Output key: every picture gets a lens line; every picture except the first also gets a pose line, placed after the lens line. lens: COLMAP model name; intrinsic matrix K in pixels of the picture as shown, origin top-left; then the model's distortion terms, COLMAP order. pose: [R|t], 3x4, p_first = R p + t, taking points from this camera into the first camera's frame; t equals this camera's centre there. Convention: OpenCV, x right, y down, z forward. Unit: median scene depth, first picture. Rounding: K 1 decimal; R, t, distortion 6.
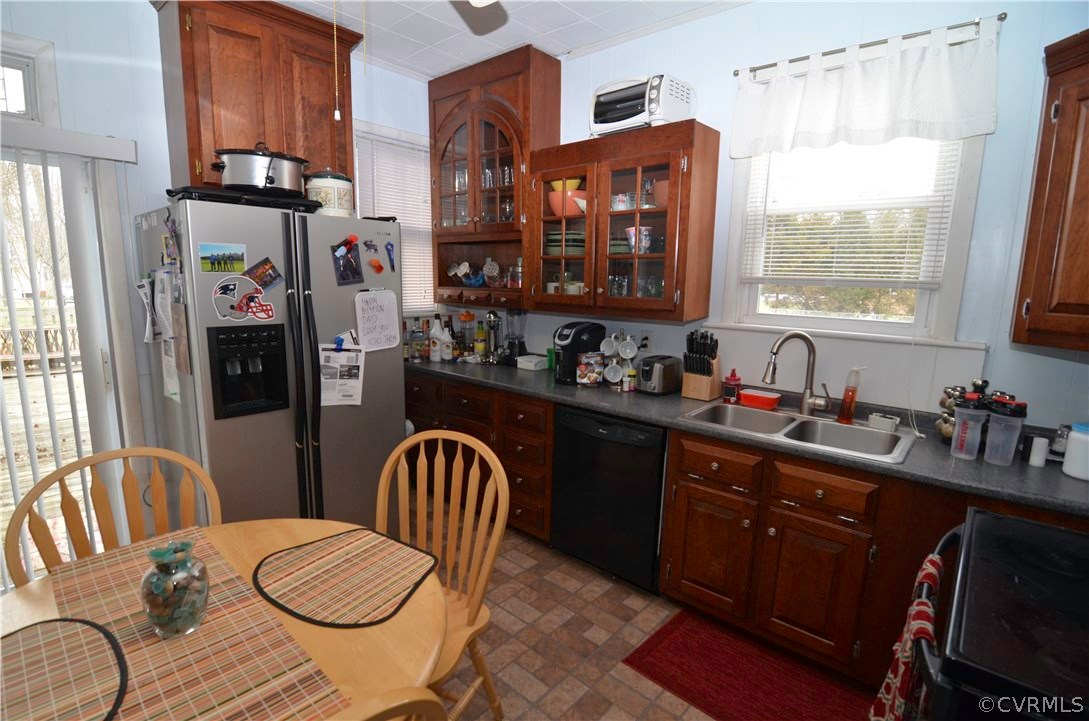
lens RADIAL K [[520.0, 0, 539.6], [0, 520.0, 364.7], [0, 0, 1]] dist [-0.017119, -0.004455]
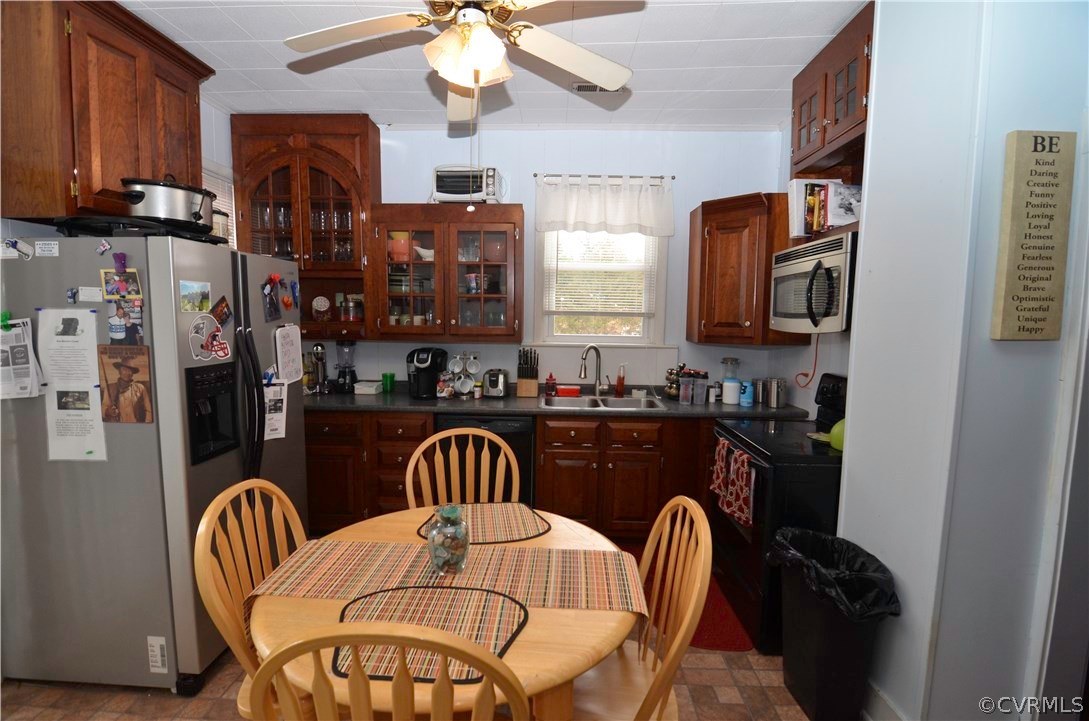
lens RADIAL K [[520.0, 0, 539.1], [0, 520.0, 363.3], [0, 0, 1]] dist [-0.017119, -0.004455]
pose [[0.768616, -0.071225, 0.635733, -0.639929], [0.107237, 0.994065, -0.018281, 0.005461], [-0.630658, 0.082225, 0.771693, -0.129744]]
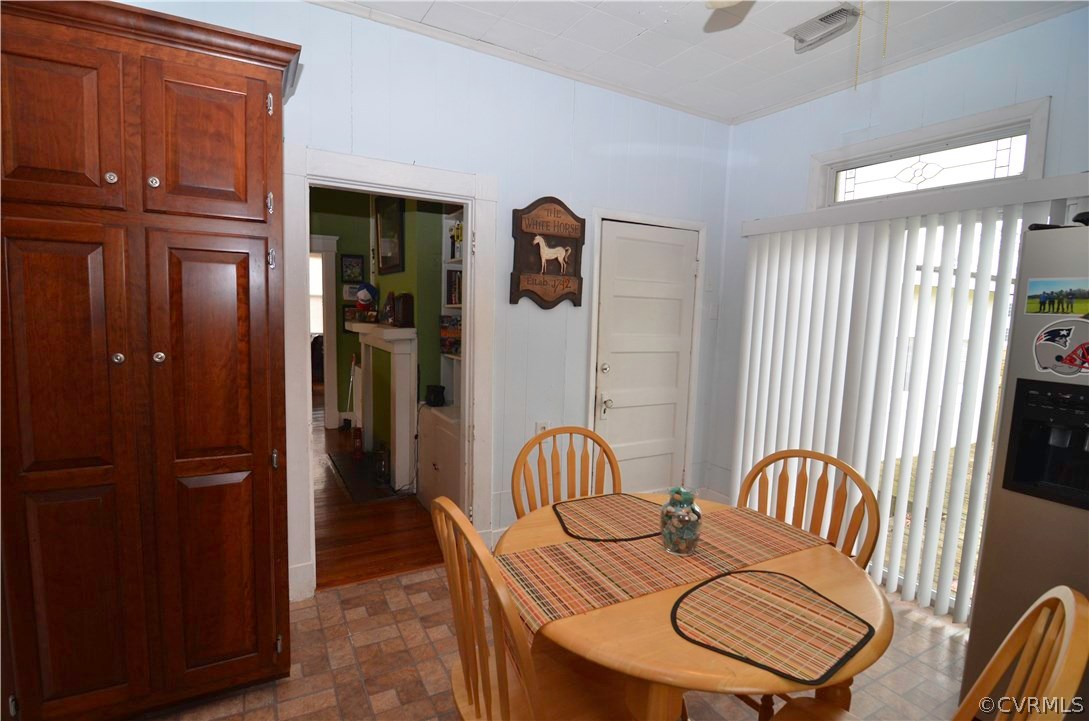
lens RADIAL K [[520.0, 0, 543.0], [0, 520.0, 365.7], [0, 0, 1]] dist [-0.017119, -0.004455]
pose [[-0.334621, 0.061169, -0.940366, 0.339399], [-0.195441, 0.971689, 0.132752, -0.044152], [0.921863, 0.228207, -0.313192, 0.463142]]
